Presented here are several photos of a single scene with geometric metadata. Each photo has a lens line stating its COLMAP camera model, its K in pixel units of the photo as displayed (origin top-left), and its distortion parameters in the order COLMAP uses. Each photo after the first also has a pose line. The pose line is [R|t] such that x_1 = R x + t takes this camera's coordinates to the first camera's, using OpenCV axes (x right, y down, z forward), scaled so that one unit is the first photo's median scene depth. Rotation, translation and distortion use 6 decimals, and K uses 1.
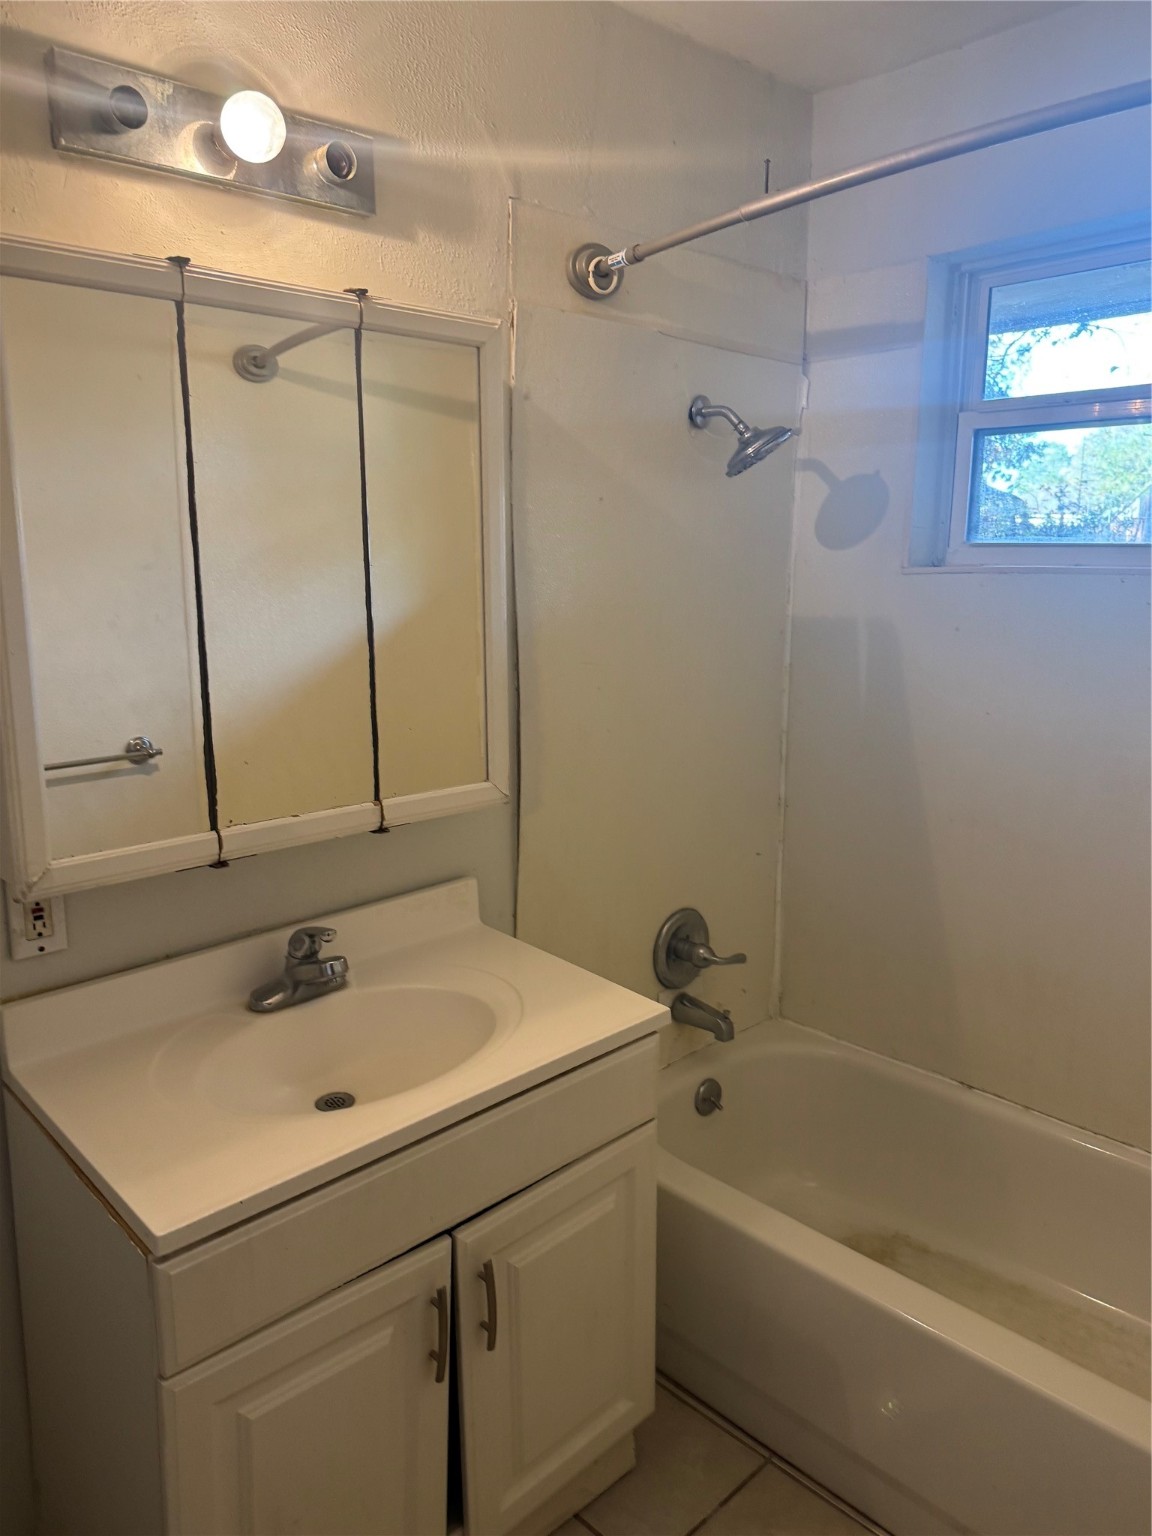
lens RADIAL K [[1087.4, 0, 576.0], [0, 1087.4, 768.0], [0, 0, 1]] dist [0.069350, -0.100537]
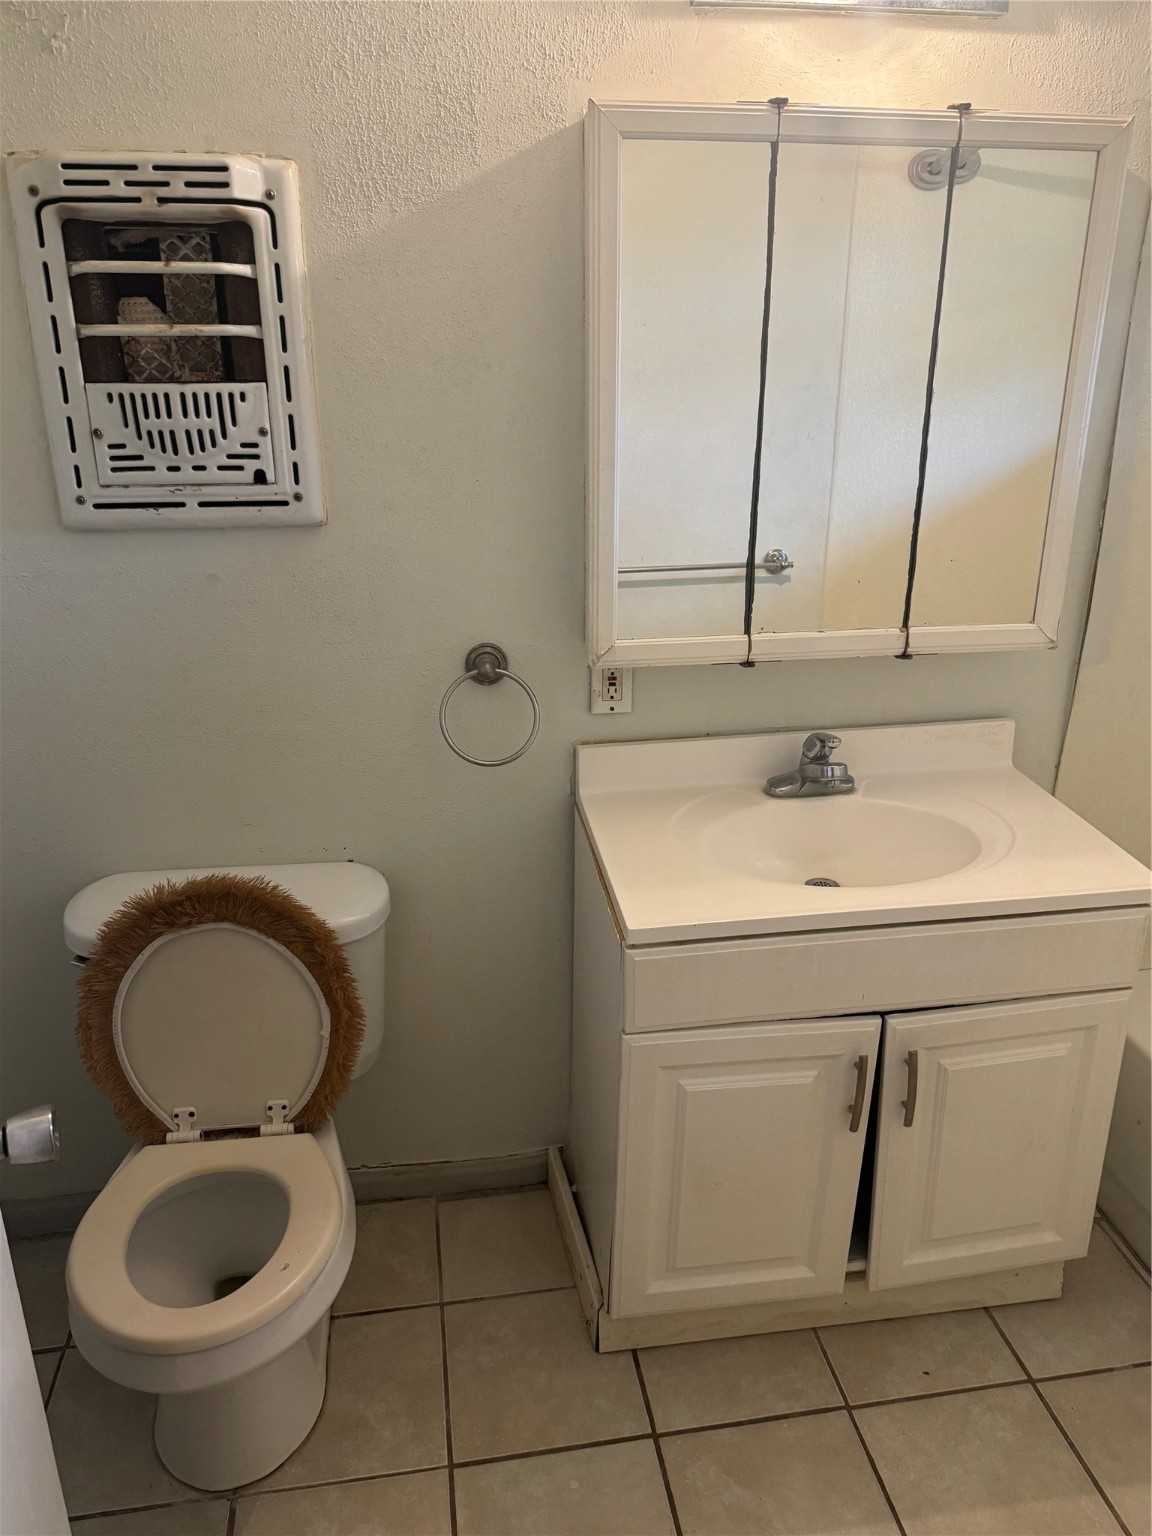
lens RADIAL K [[1038.6, 0, 576.0], [0, 1038.6, 768.0], [0, 0, 1]] dist [0.070365, -0.073978]
pose [[0.835019, 0.200727, -0.512301, 0.104685], [-0.112144, 0.973625, 0.198693, -0.003899], [0.538672, -0.108460, 0.835505, -0.038565]]
